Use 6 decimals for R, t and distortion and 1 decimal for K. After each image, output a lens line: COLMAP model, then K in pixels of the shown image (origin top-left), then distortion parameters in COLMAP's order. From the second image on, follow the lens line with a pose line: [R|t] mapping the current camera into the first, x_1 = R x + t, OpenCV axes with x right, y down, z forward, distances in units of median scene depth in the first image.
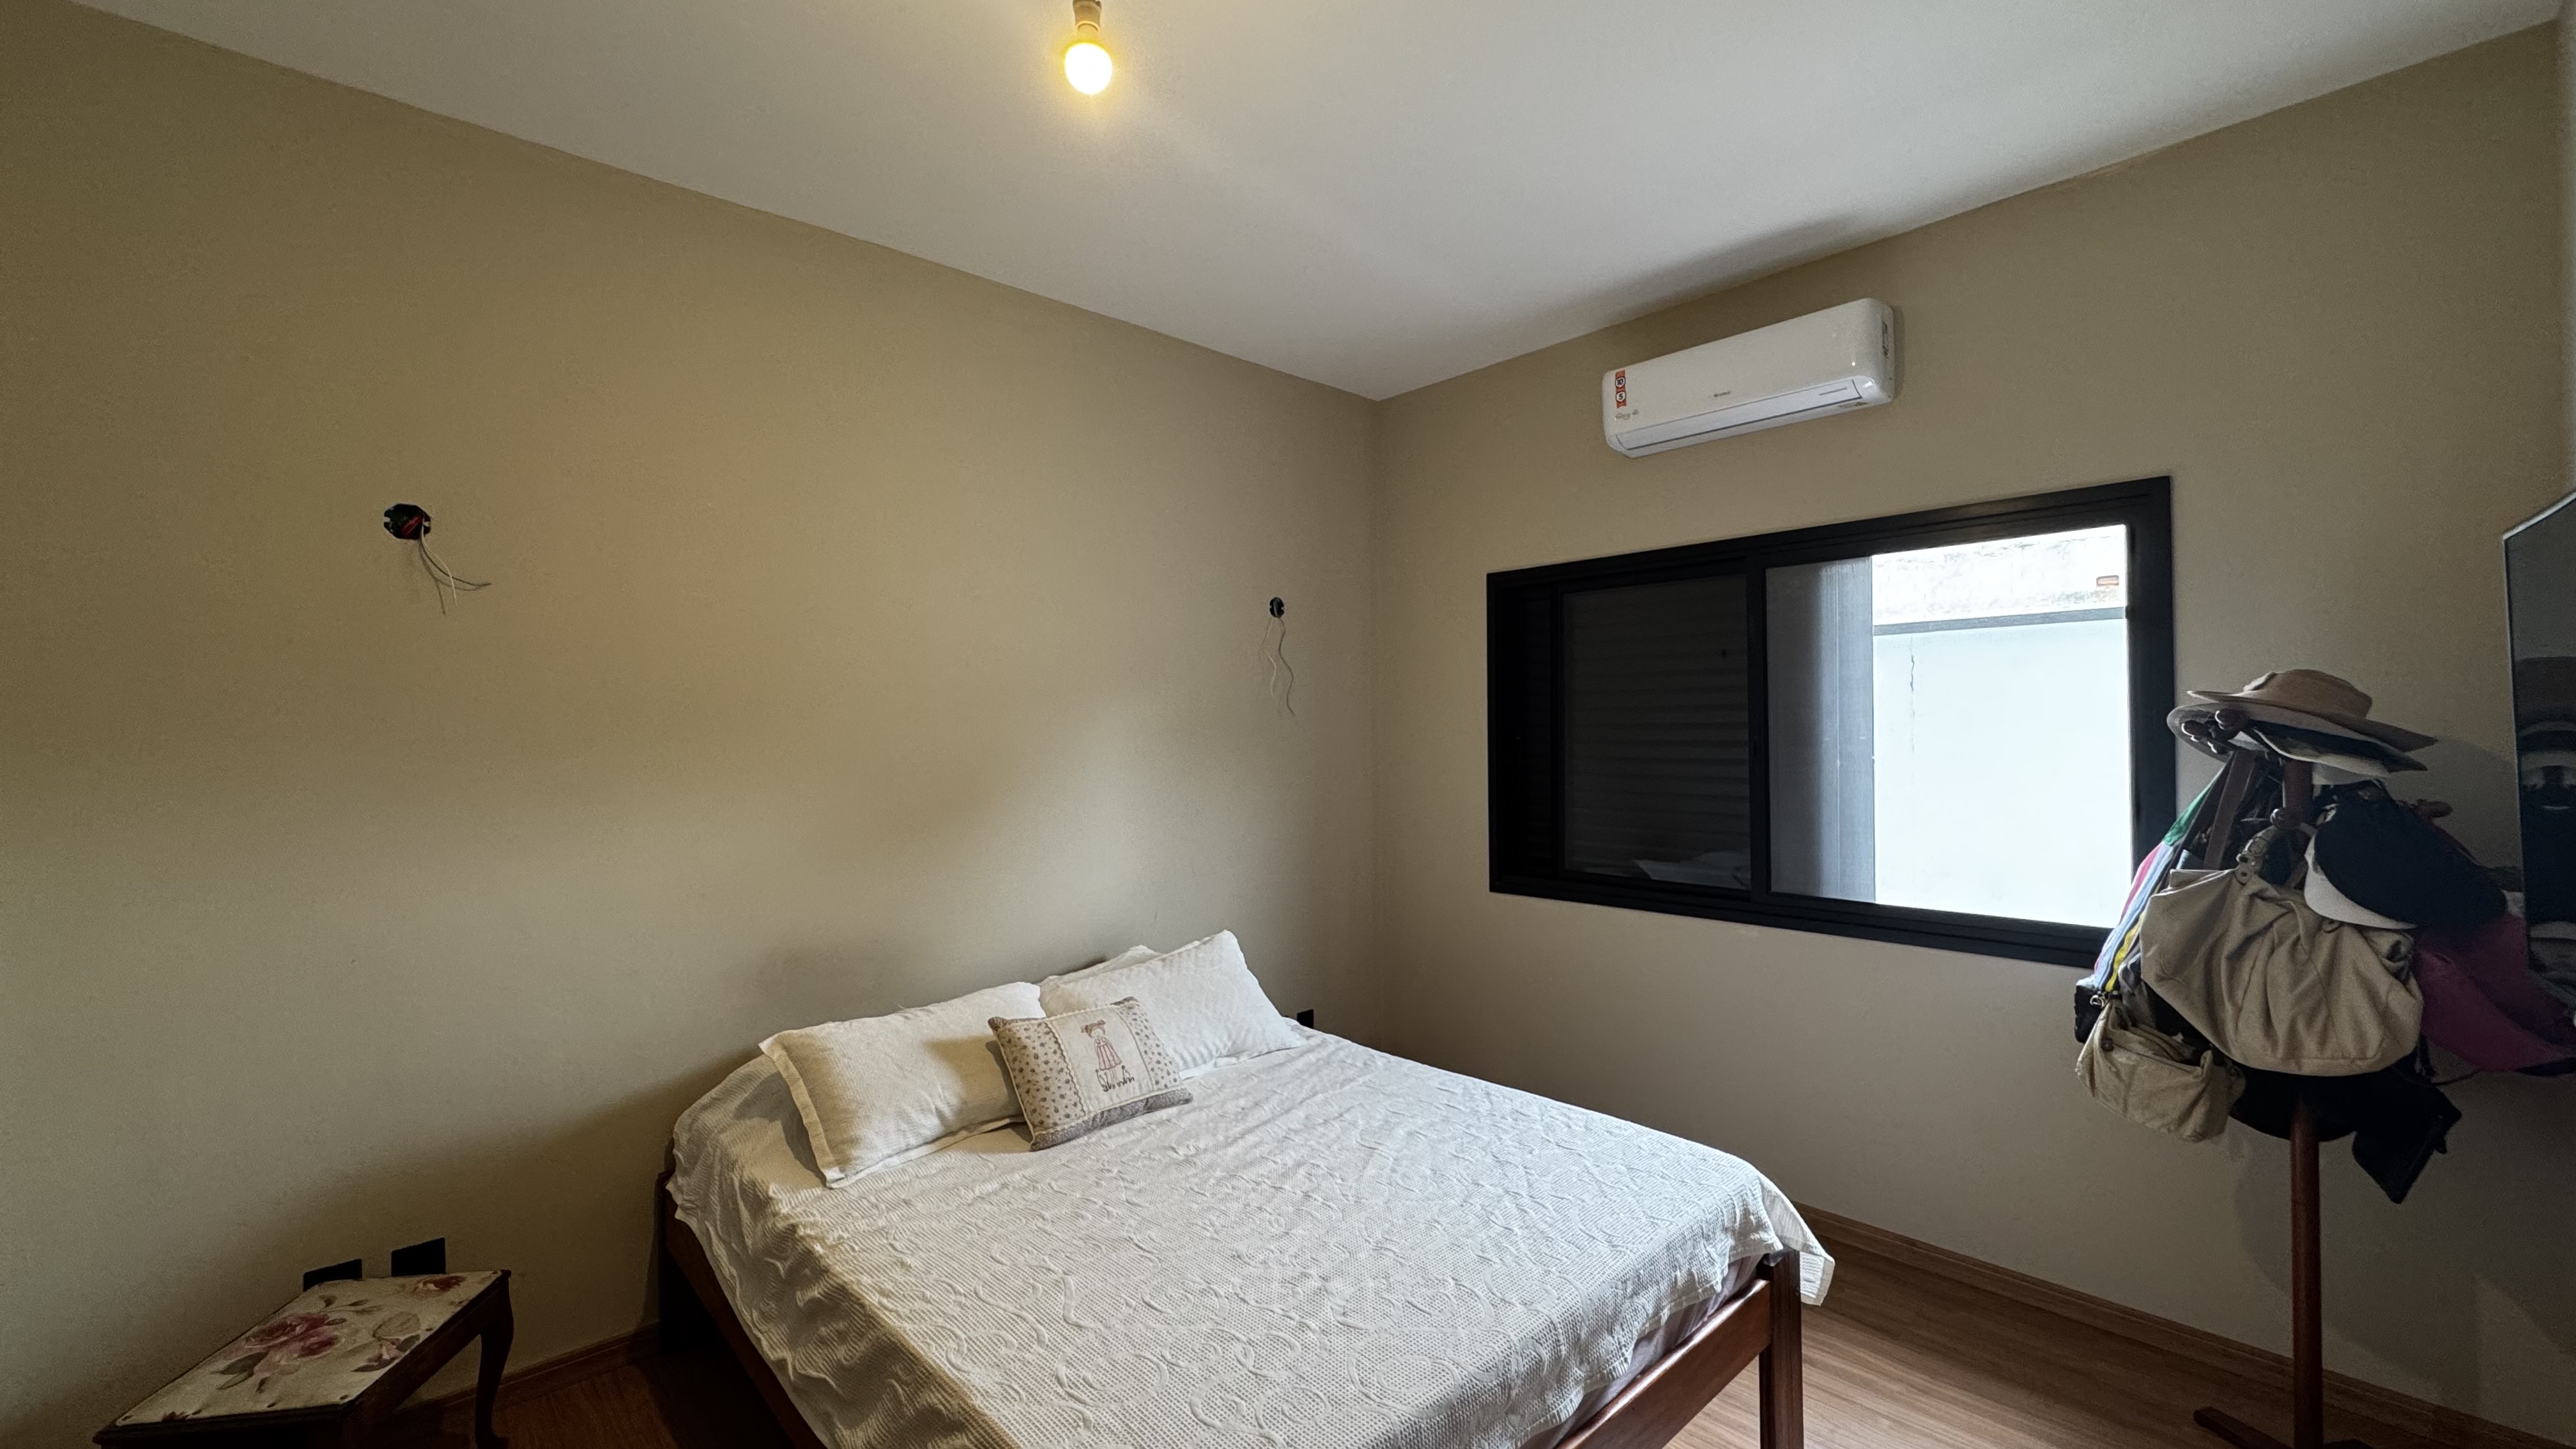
lens RADIAL K [[1036.0, 0, 1290.1], [0, 1036.0, 727.2], [0, 0, 1]] dist [-0.003534, 0.000178]
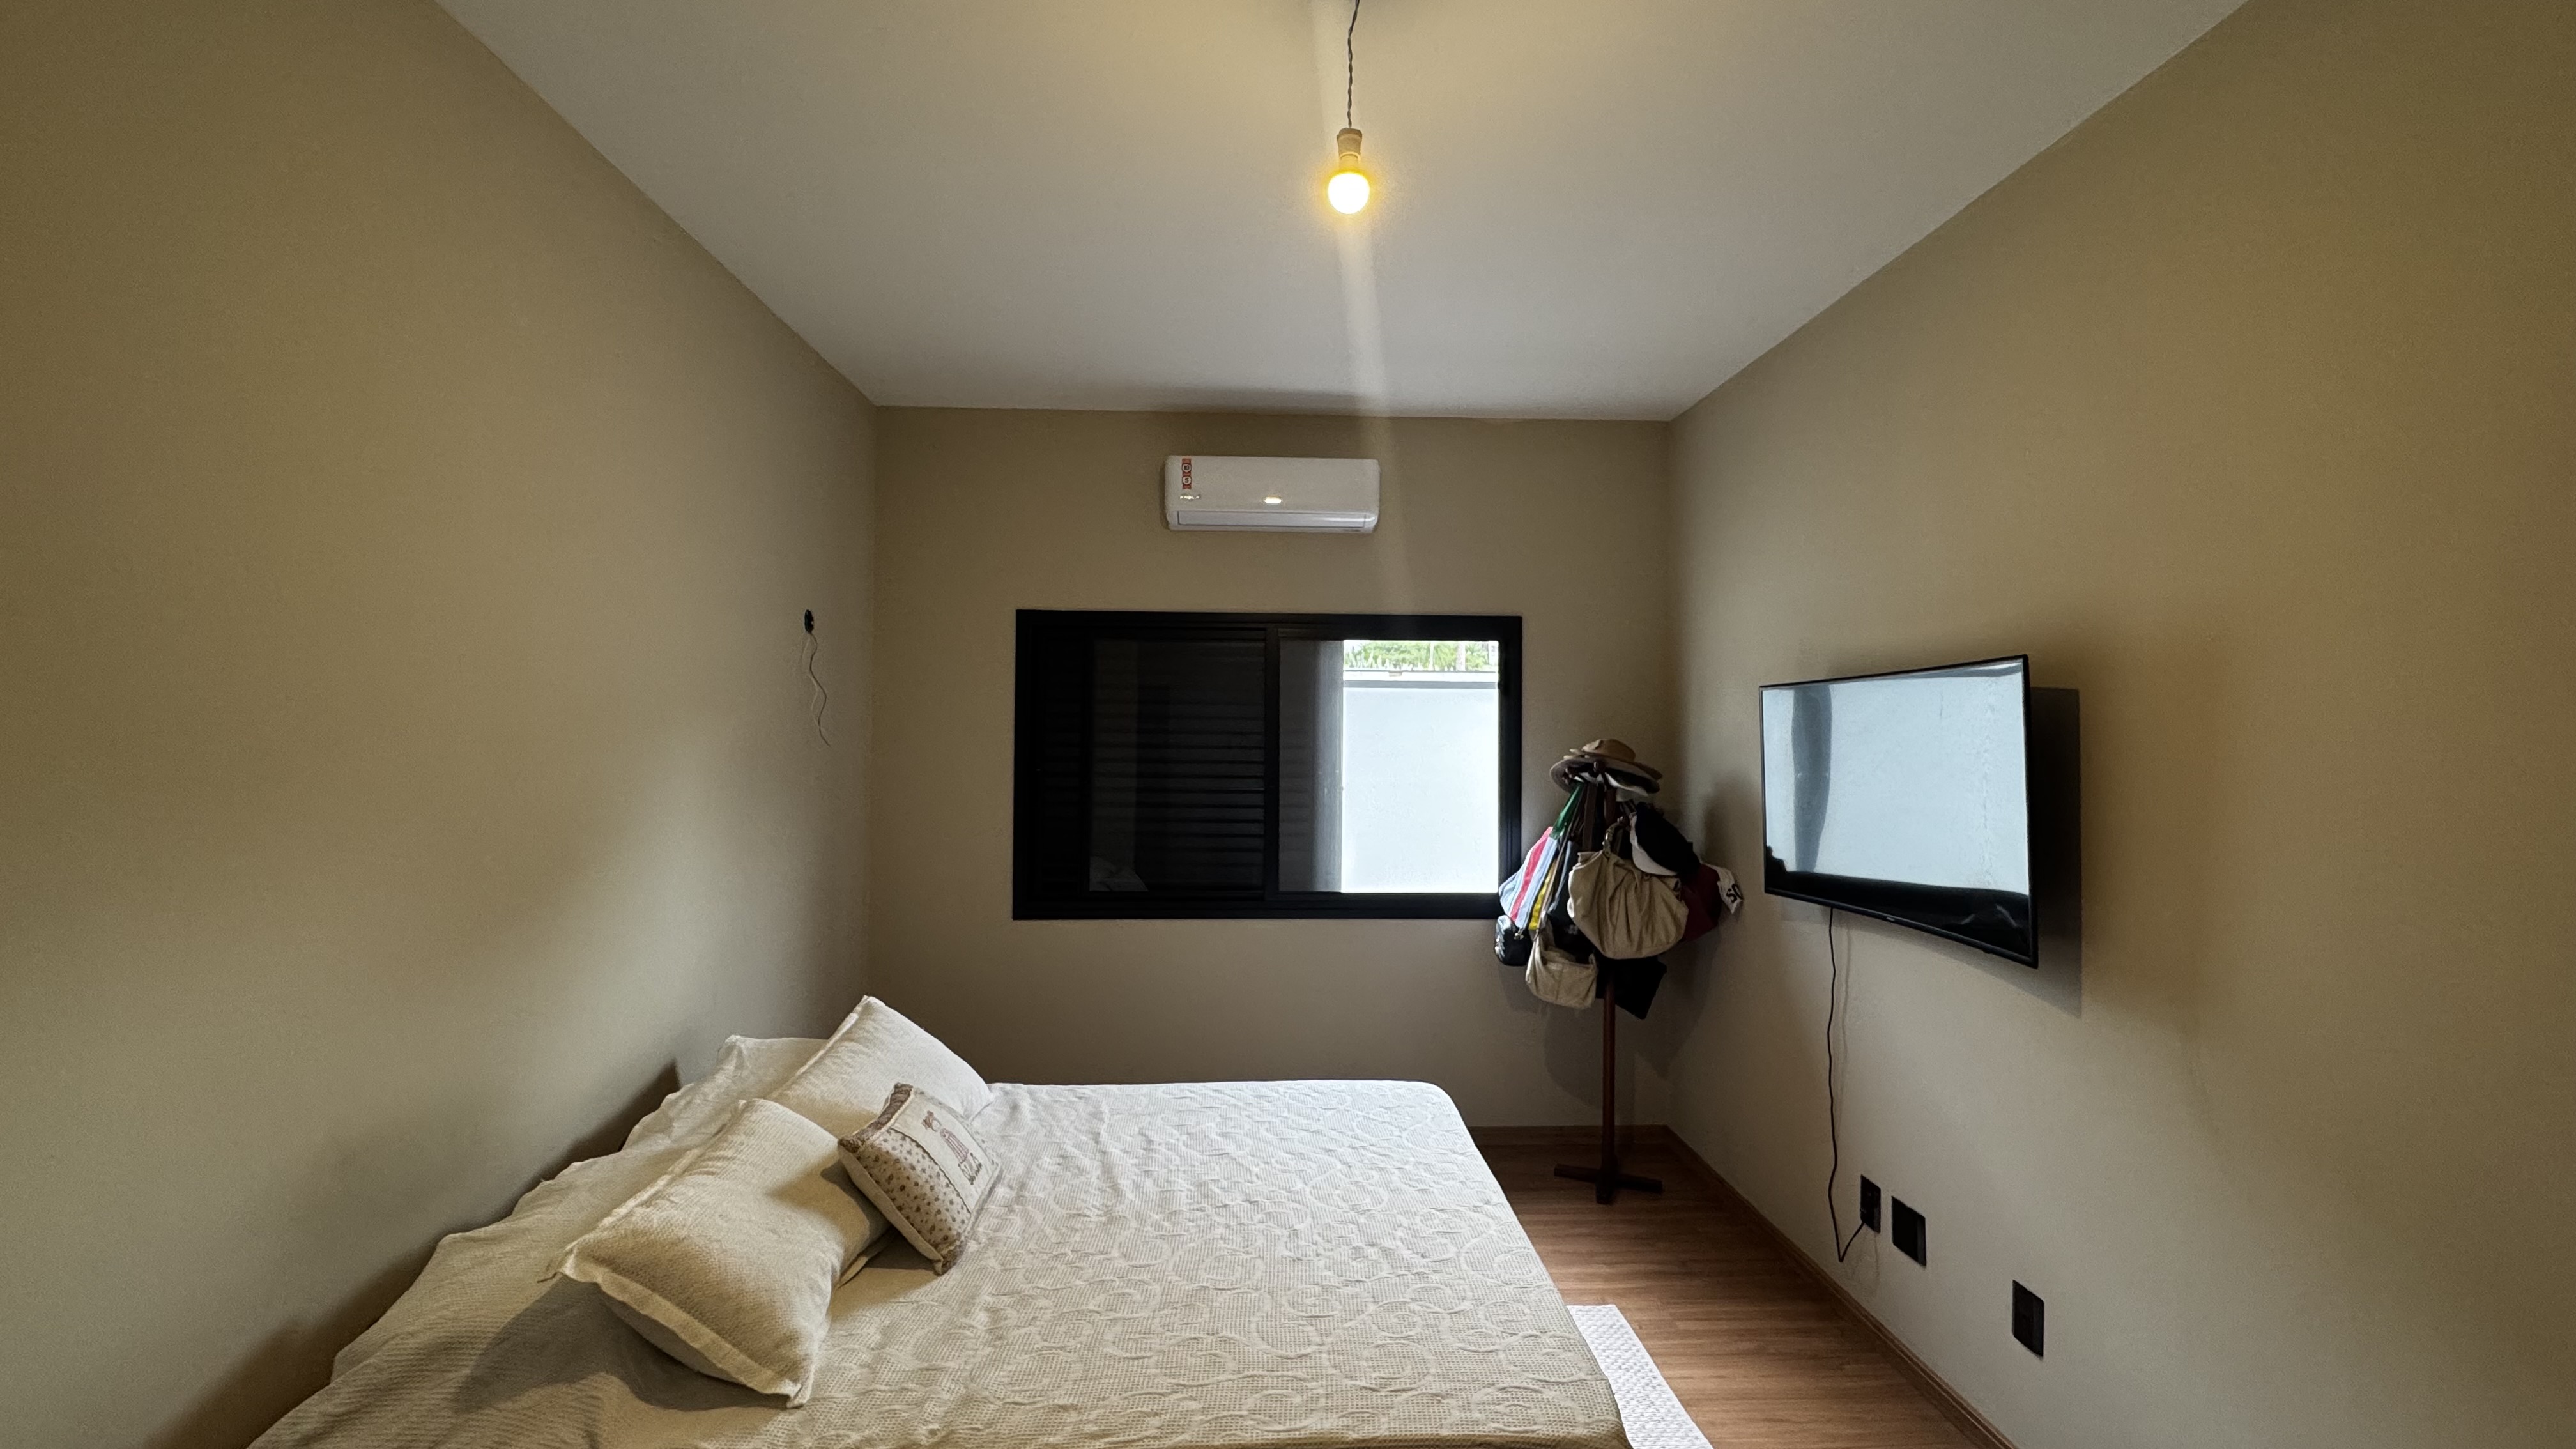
lens RADIAL K [[1036.0, 0, 1290.1], [0, 1036.0, 727.2], [0, 0, 1]] dist [-0.003534, 0.000178]
pose [[0.643783, 0.023962, 0.764833, -0.706891], [-0.016265, 0.999712, -0.017630, -0.030749], [-0.765036, -0.001090, 0.643987, 0.223925]]
